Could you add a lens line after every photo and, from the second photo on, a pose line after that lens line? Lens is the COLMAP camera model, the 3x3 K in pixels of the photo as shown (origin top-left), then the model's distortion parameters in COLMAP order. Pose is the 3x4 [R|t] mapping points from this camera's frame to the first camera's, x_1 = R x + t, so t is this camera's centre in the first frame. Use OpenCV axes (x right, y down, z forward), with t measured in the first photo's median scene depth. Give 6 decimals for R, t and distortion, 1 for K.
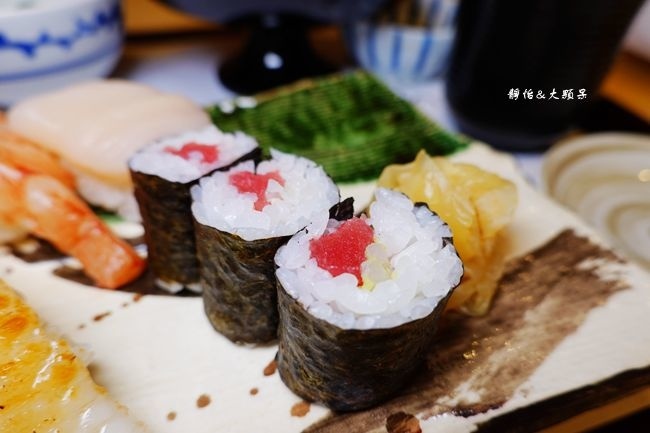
lens RADIAL K [[433.5, 0, 325.0], [0, 433.5, 216.5], [0, 0, 1]] dist [0.001300, -0.000137]
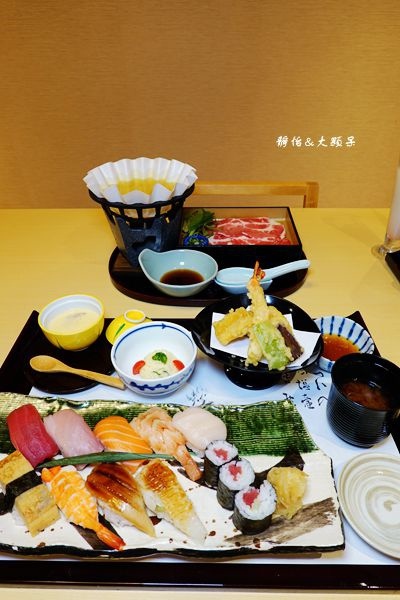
lens RADIAL K [[400.2, 0, 200.0], [0, 400.2, 300.0], [0, 0, 1]] dist [0.001300, -0.000137]
pose [[0.945186, 0.147847, -0.291143, 0.354481], [-0.170201, 0.983990, -0.052867, -1.271364], [0.278666, 0.099522, 0.955218, -2.586968]]
